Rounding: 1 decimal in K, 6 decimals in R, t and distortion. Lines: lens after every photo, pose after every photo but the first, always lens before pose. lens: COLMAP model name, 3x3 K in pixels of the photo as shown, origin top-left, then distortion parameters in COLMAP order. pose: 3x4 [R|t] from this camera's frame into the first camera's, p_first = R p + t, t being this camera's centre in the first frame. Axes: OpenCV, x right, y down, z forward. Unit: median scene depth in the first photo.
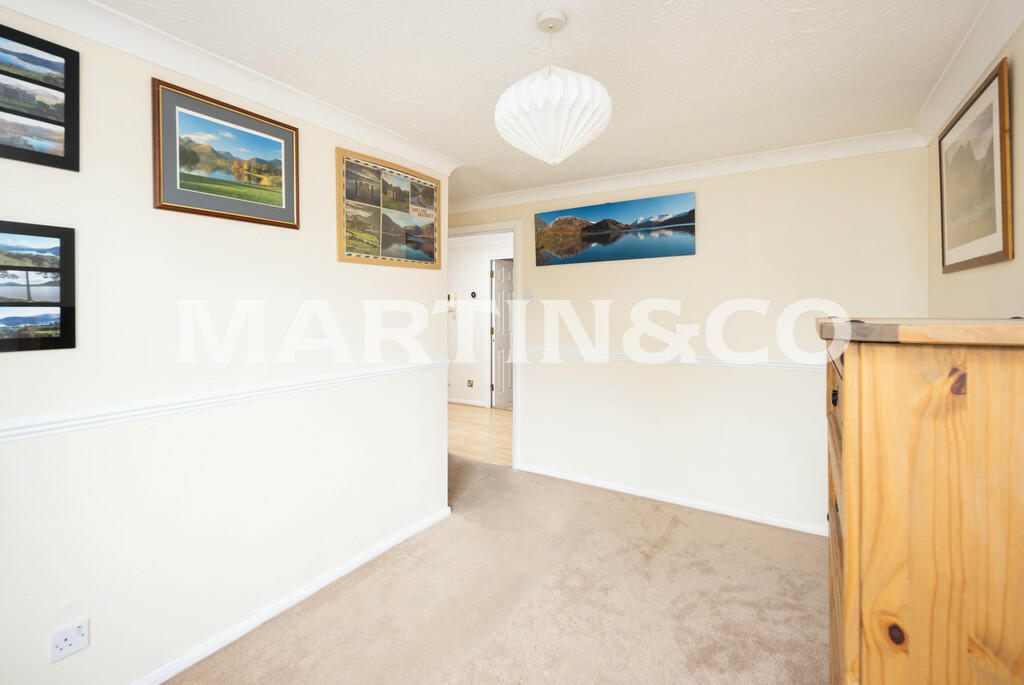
lens RADIAL K [[469.9, 0, 519.6], [0, 469.9, 310.0], [0, 0, 1]] dist [0.000769, -0.000775]
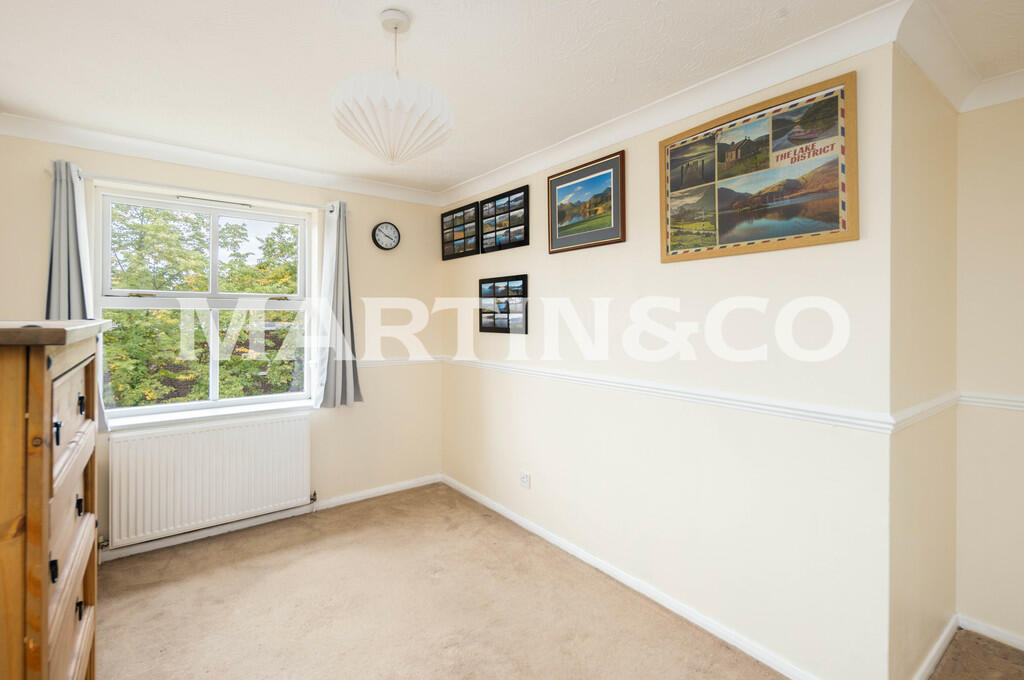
lens RADIAL K [[469.9, 0, 511.2], [0, 469.9, 313.7], [0, 0, 1]] dist [0.000769, -0.000775]
pose [[-0.370557, -0.003546, -0.928803, 0.559943], [-0.002818, 0.999992, -0.002693, -0.000198], [0.928806, 0.001620, -0.370564, 1.012874]]
